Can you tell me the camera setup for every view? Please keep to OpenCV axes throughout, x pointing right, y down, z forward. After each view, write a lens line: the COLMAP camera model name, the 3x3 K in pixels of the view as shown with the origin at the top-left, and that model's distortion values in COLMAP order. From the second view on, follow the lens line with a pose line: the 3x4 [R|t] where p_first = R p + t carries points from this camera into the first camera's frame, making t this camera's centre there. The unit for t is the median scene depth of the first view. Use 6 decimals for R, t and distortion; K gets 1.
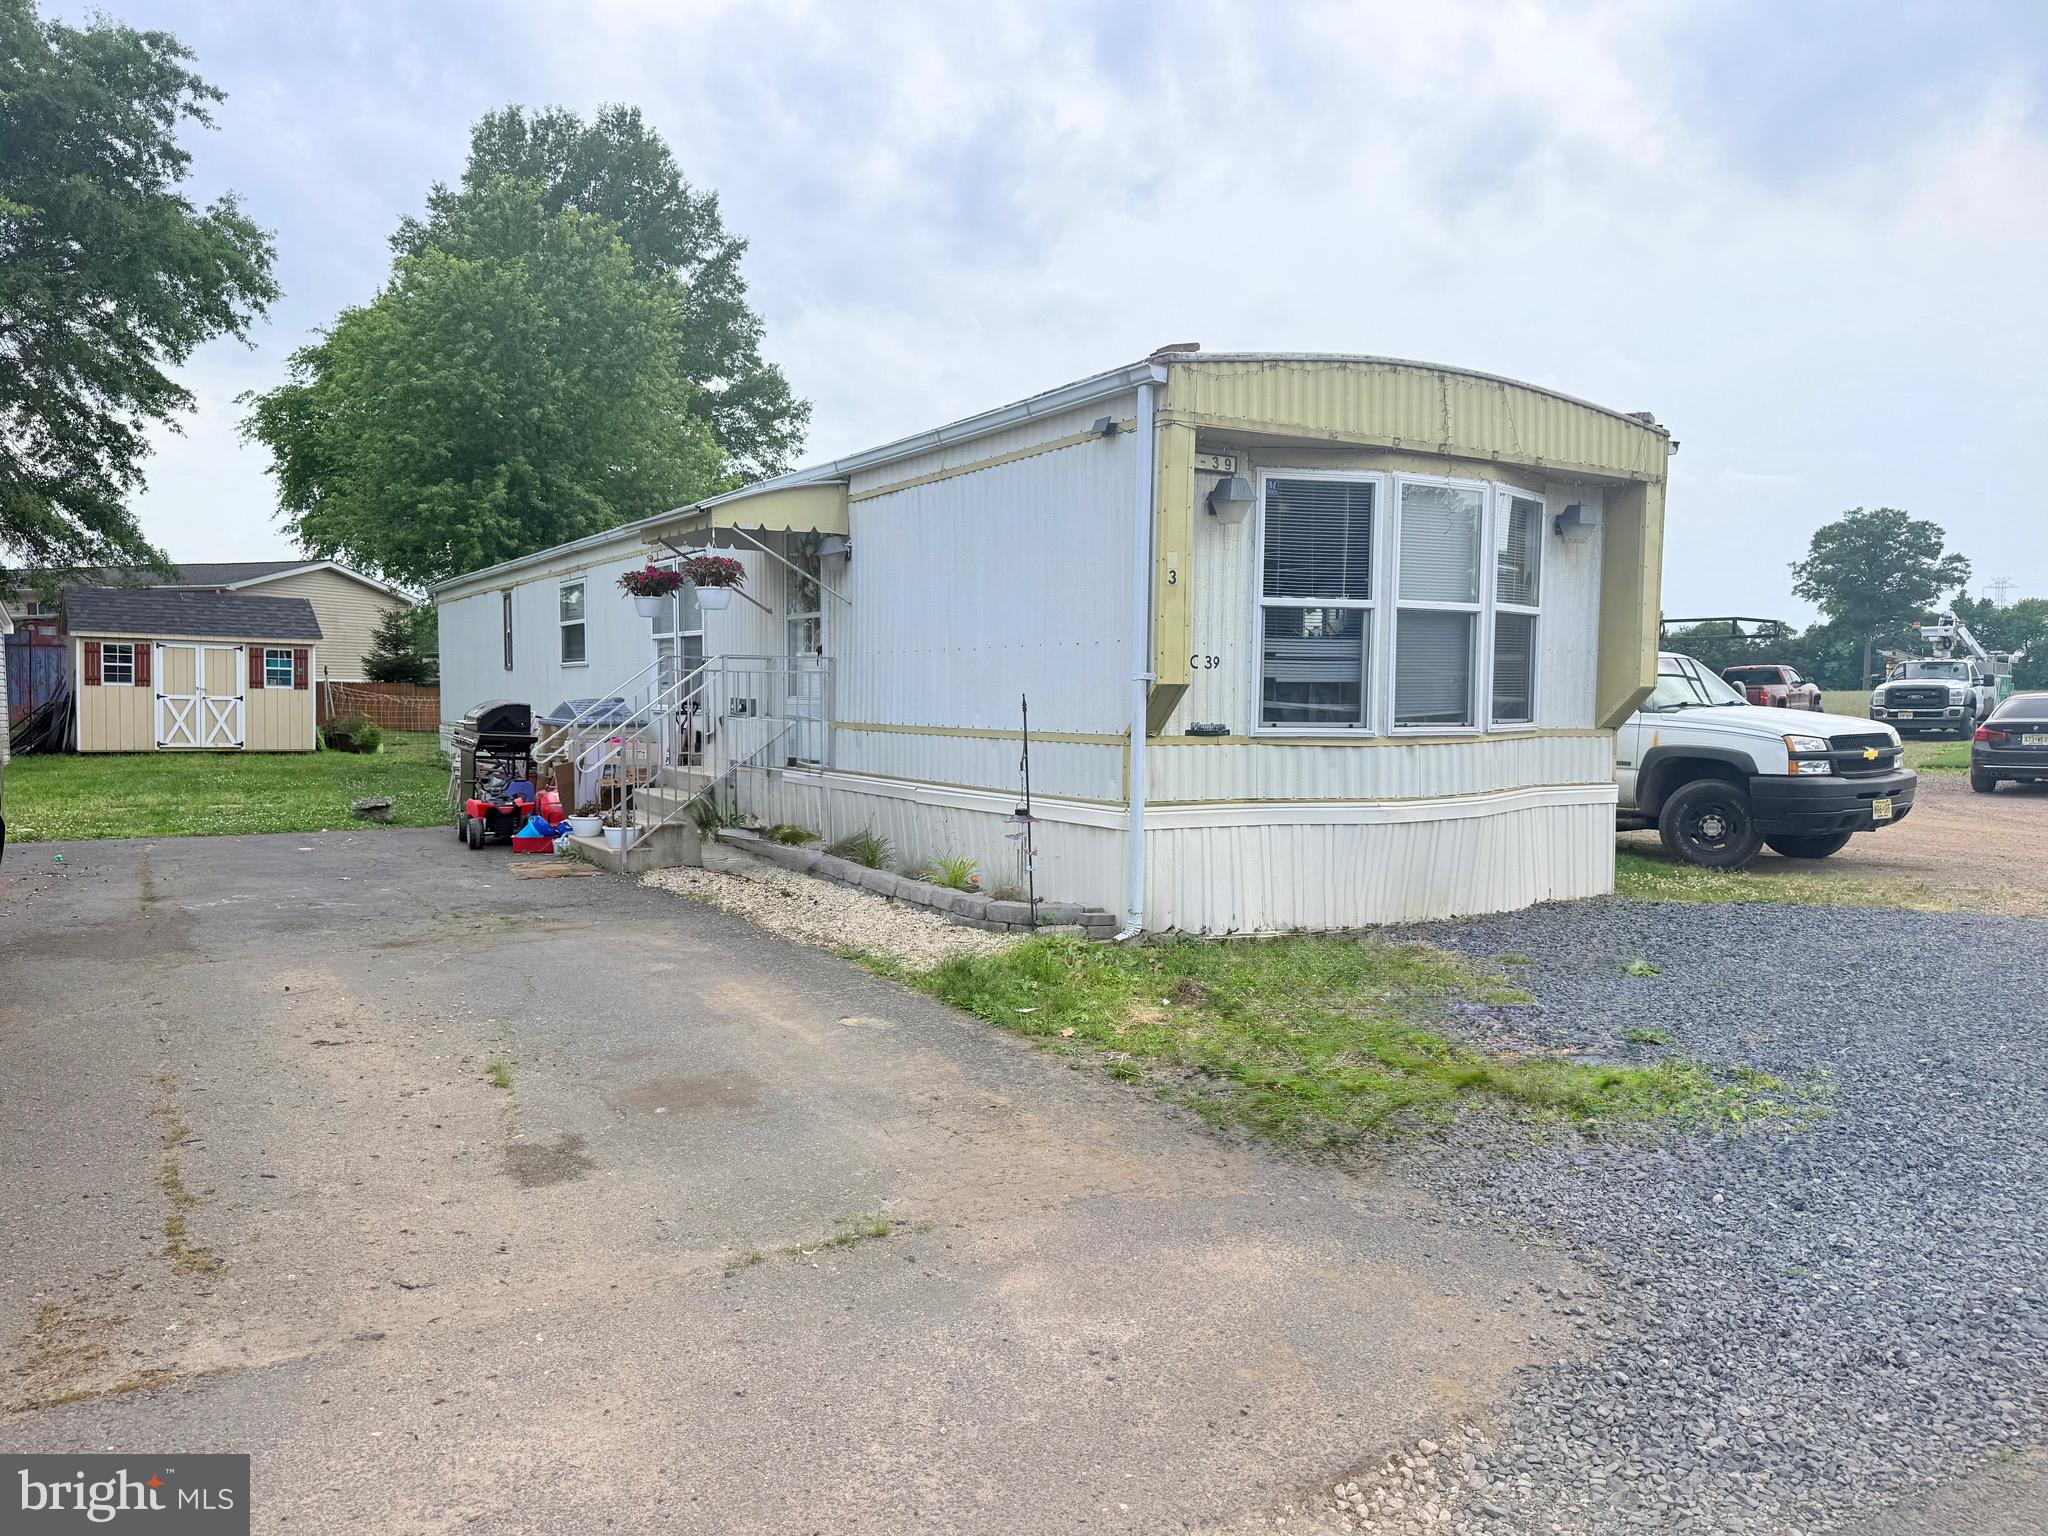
lens RADIAL K [[1445.0, 0, 1019.2], [0, 1445.0, 783.2], [0, 0, 1]] dist [0.004903, -0.009169]
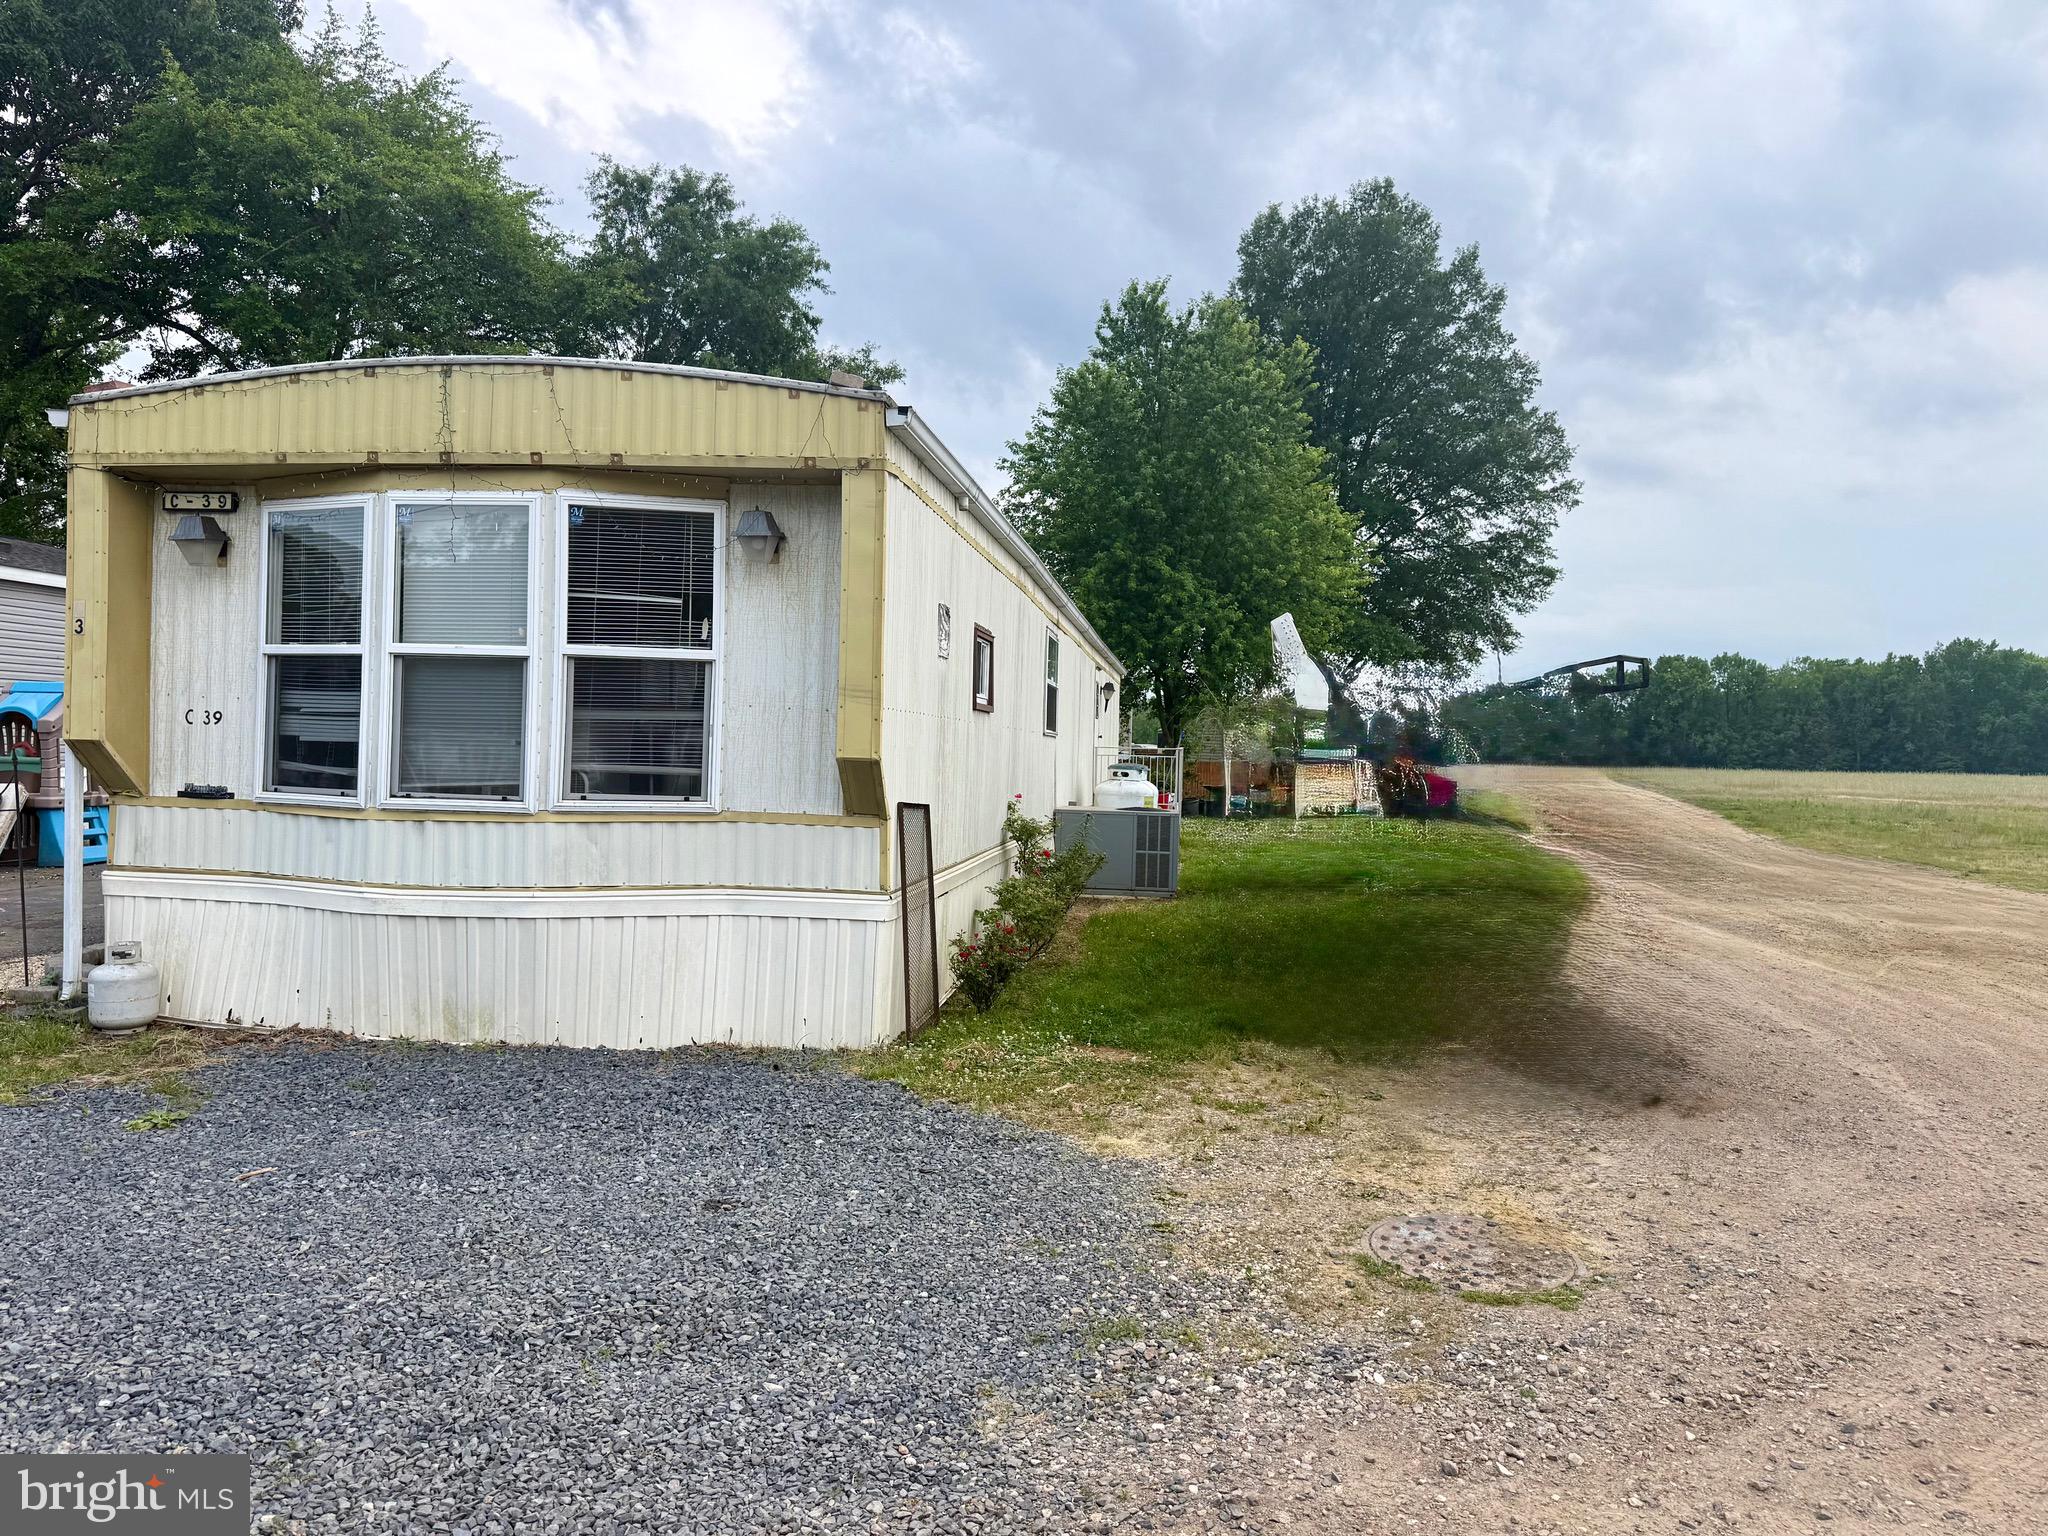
lens RADIAL K [[1445.0, 0, 1025.1], [0, 1445.0, 751.6], [0, 0, 1]] dist [0.004903, -0.009169]
pose [[0.788547, 0.015723, -0.614773, 1.065955], [-0.058580, 0.997048, -0.049639, -0.045924], [0.612178, 0.075156, 0.787140, 0.580392]]
